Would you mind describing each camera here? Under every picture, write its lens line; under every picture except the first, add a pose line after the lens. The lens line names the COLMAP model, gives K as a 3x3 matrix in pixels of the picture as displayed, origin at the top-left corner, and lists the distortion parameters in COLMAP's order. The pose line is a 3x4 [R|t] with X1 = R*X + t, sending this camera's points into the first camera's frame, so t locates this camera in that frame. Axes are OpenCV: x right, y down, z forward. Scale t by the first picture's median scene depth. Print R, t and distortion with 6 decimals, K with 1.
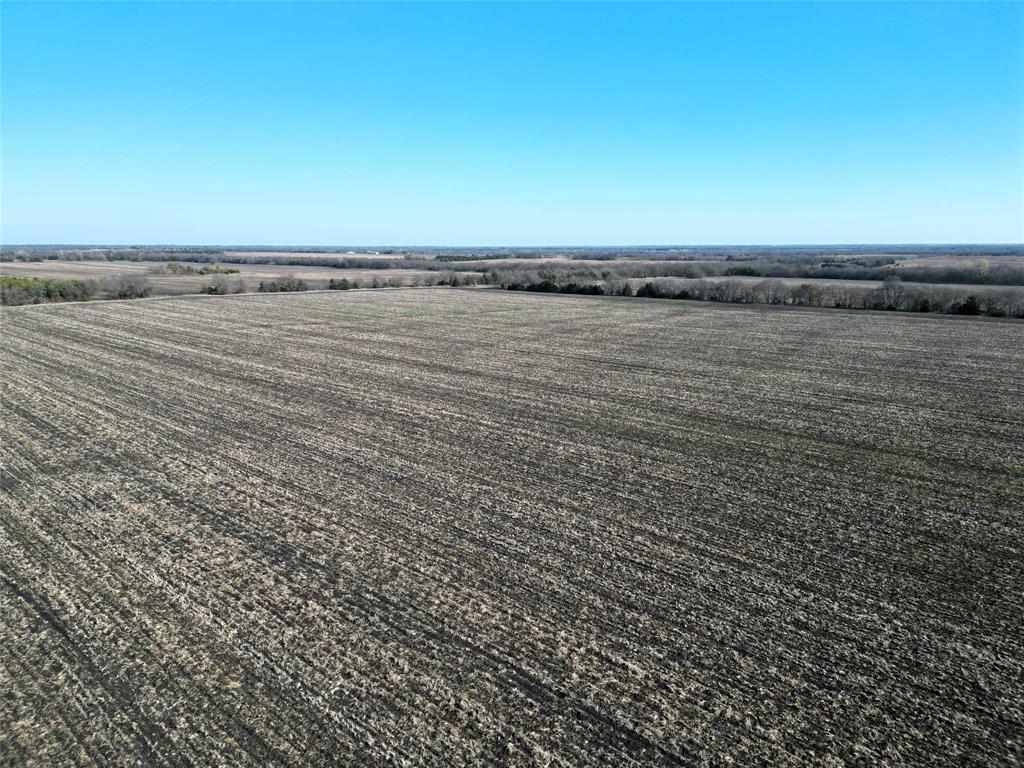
lens RADIAL K [[721.9, 0, 508.5], [0, 721.9, 343.7], [0, 0, 1]] dist [0.060085, -0.037825]
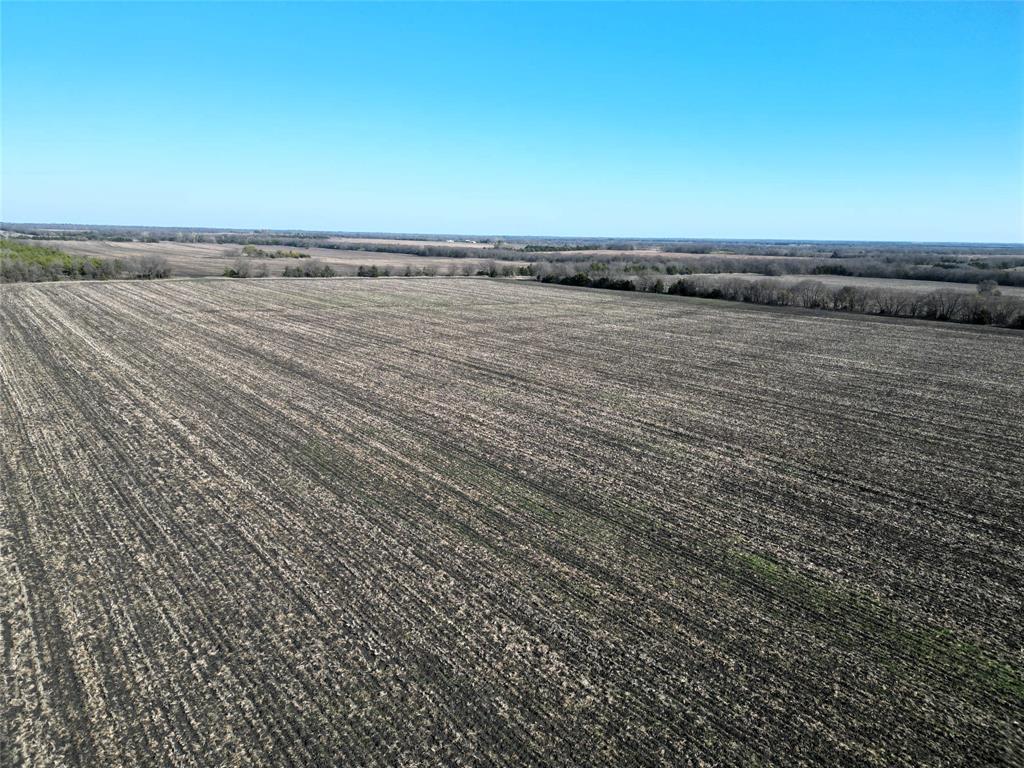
lens RADIAL K [[721.9, 0, 516.1], [0, 721.9, 365.3], [0, 0, 1]] dist [0.060085, -0.037825]
pose [[0.986695, 0.048986, -0.155024, 0.137685], [-0.042496, 0.998087, 0.044904, -0.008617], [0.156927, -0.037719, 0.986890, 0.067708]]
